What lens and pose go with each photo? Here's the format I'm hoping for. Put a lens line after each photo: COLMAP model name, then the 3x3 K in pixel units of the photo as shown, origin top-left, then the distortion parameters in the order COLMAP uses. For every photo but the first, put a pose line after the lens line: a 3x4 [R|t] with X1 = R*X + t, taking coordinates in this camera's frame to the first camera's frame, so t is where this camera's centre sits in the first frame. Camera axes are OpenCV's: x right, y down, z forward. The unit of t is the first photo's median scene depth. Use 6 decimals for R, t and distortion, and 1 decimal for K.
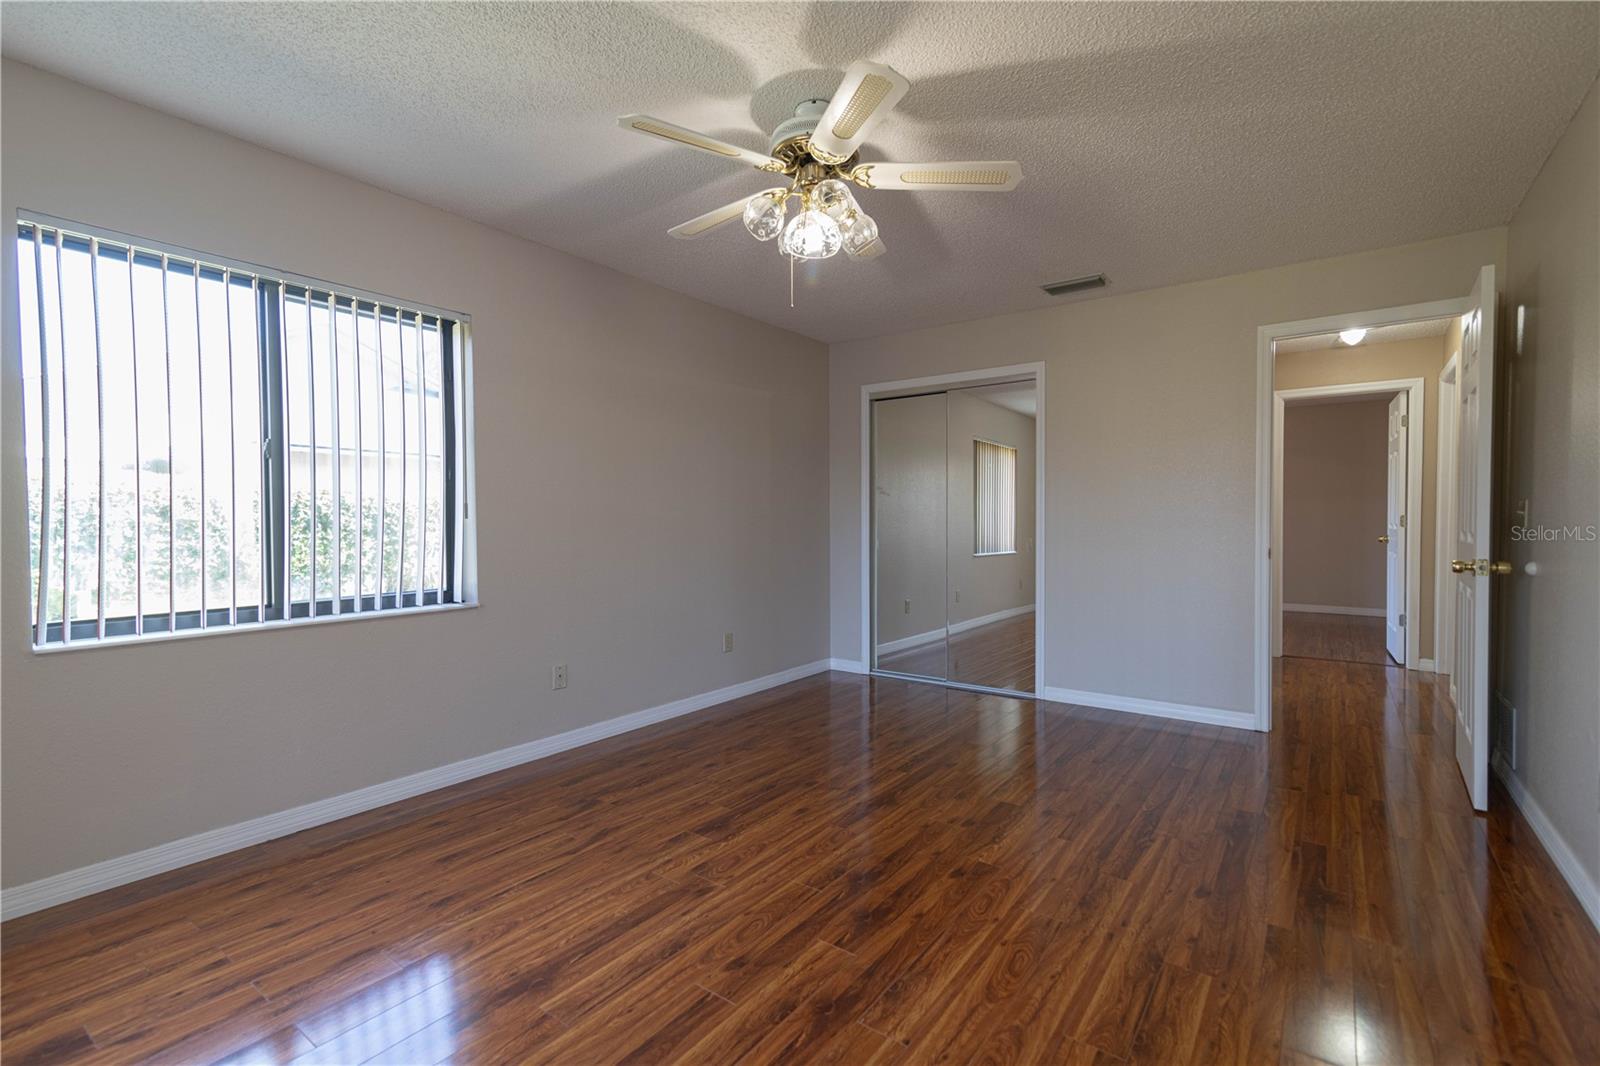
lens RADIAL K [[724.9, 0, 797.0], [0, 724.9, 530.3], [0, 0, 1]] dist [0.014751, -0.001127]
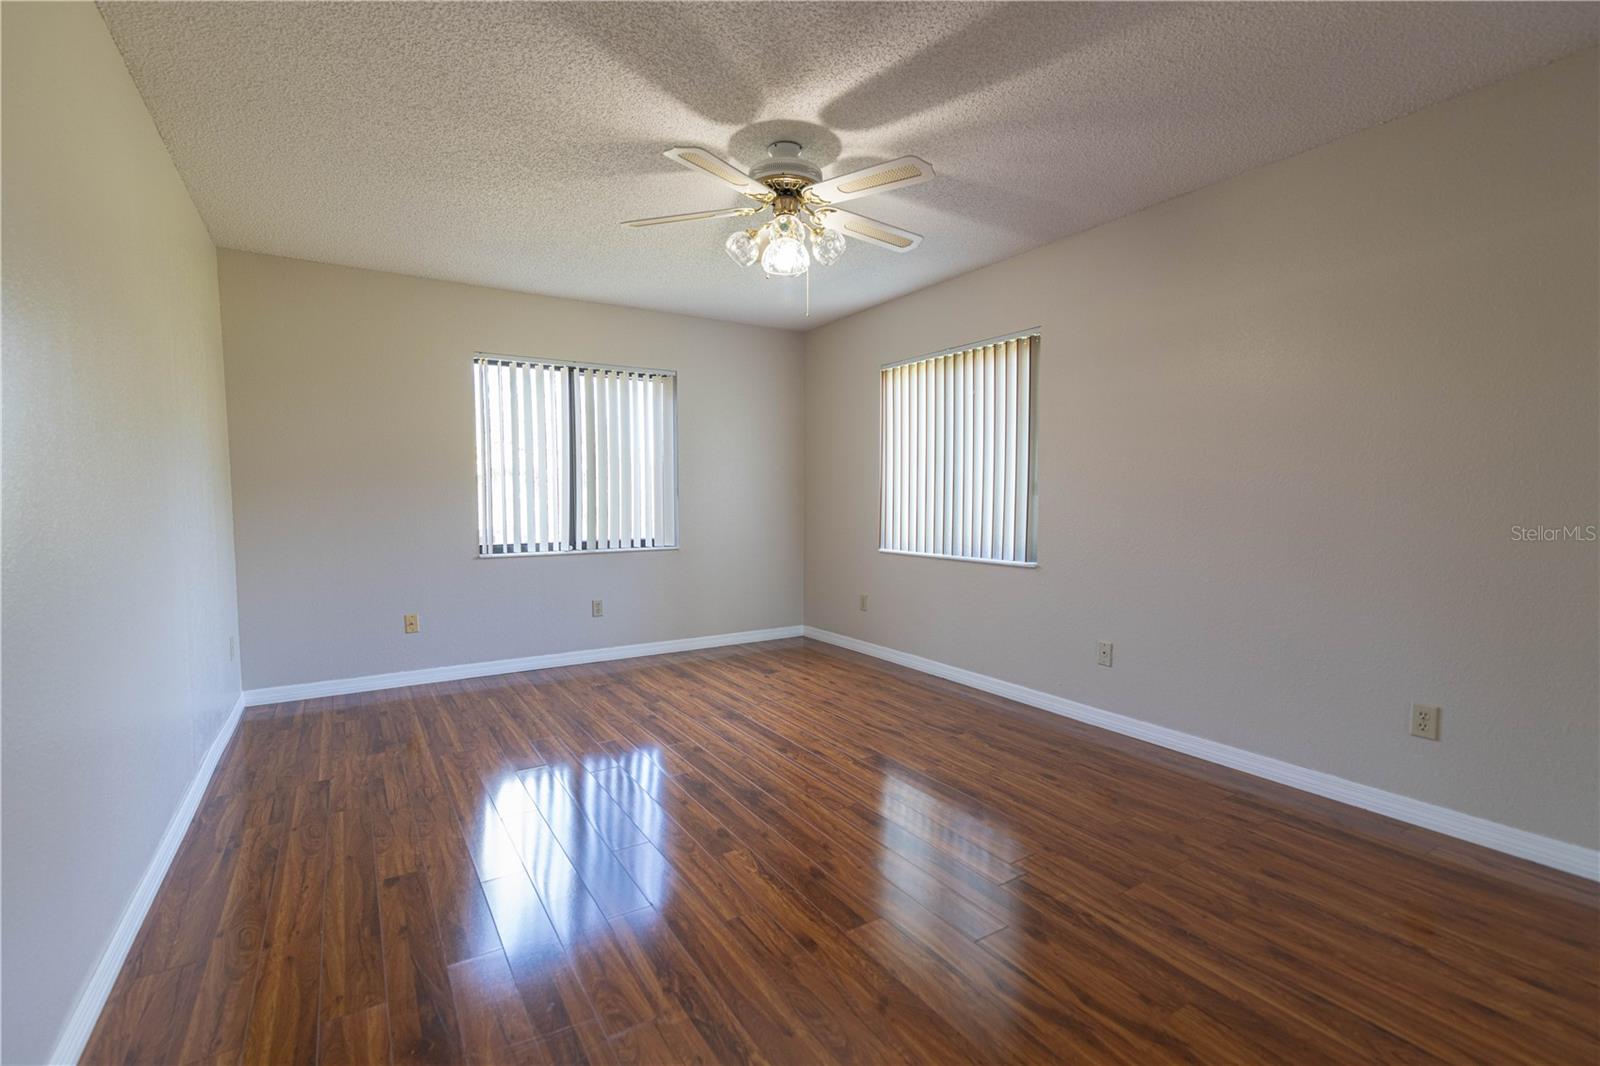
lens RADIAL K [[724.9, 0, 799.3], [0, 724.9, 536.2], [0, 0, 1]] dist [0.014751, -0.001127]
pose [[-0.372027, 0.056180, -0.926520, 1.036857], [-0.010202, 0.997859, 0.064602, -0.028395], [0.928166, 0.033486, -0.370657, 1.349461]]
